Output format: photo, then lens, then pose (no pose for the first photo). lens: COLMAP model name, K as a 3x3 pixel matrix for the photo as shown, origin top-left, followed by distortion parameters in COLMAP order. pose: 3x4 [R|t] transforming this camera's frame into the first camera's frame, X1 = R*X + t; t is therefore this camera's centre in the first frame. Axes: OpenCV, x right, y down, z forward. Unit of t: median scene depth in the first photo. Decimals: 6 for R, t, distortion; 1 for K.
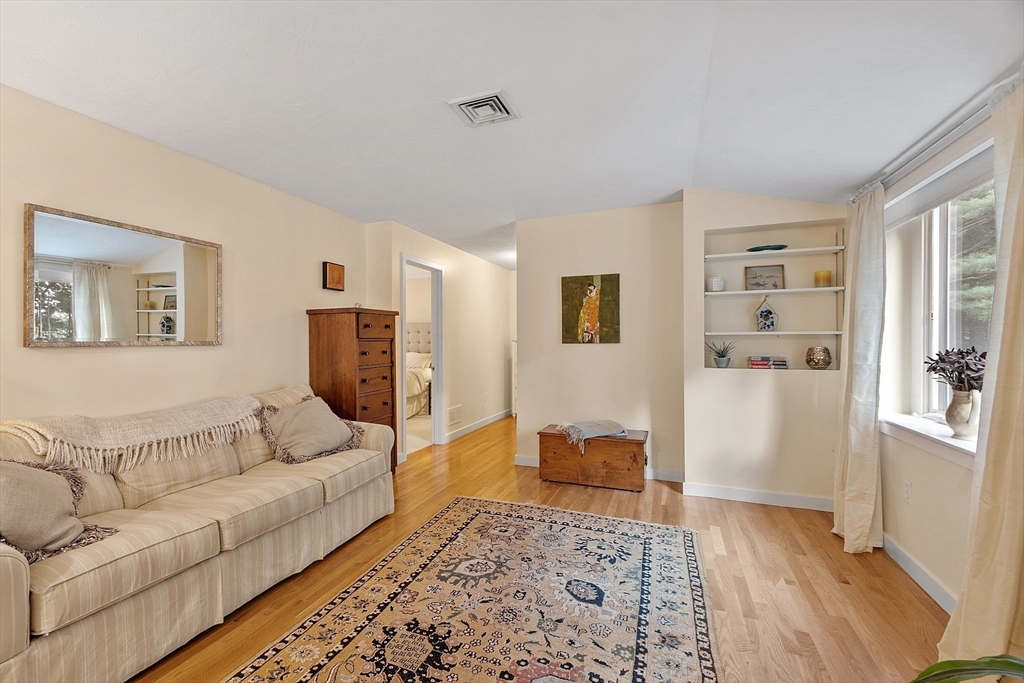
lens RADIAL K [[450.1, 0, 480.2], [0, 450.1, 341.9], [0, 0, 1]] dist [0.008659, -0.001058]
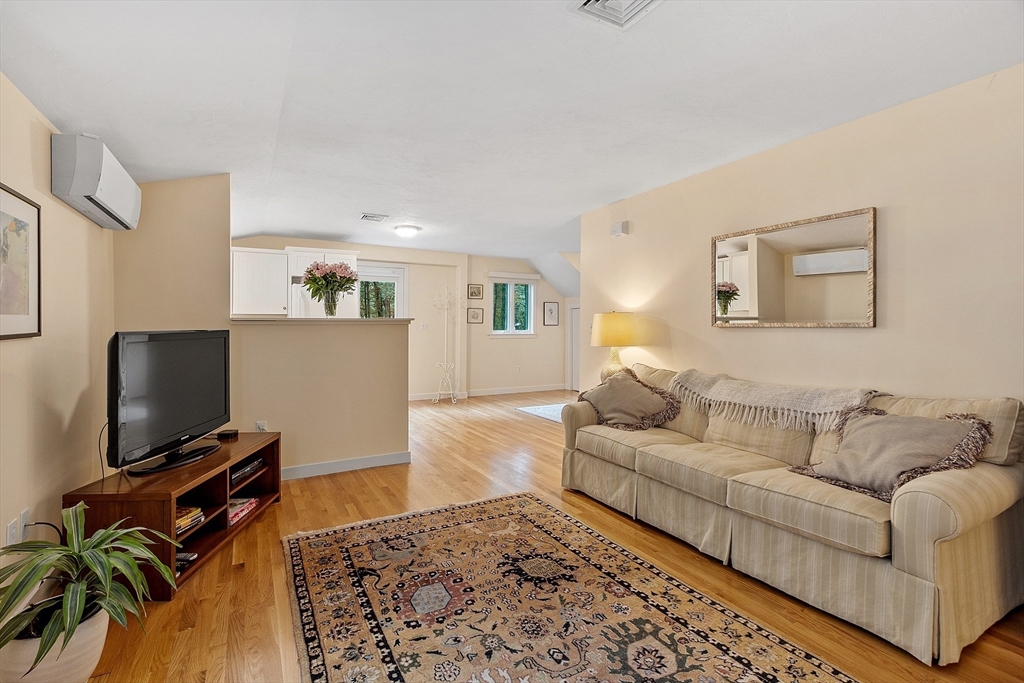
lens RADIAL K [[458.0, 0, 475.7], [0, 458.0, 325.7], [0, 0, 1]] dist [0.006760, -0.000102]
pose [[-0.658188, 0.003536, -0.752845, 0.655113], [0.004703, 0.999989, 0.000586, 0.002611], [0.752839, -0.003155, -0.658197, 1.213240]]
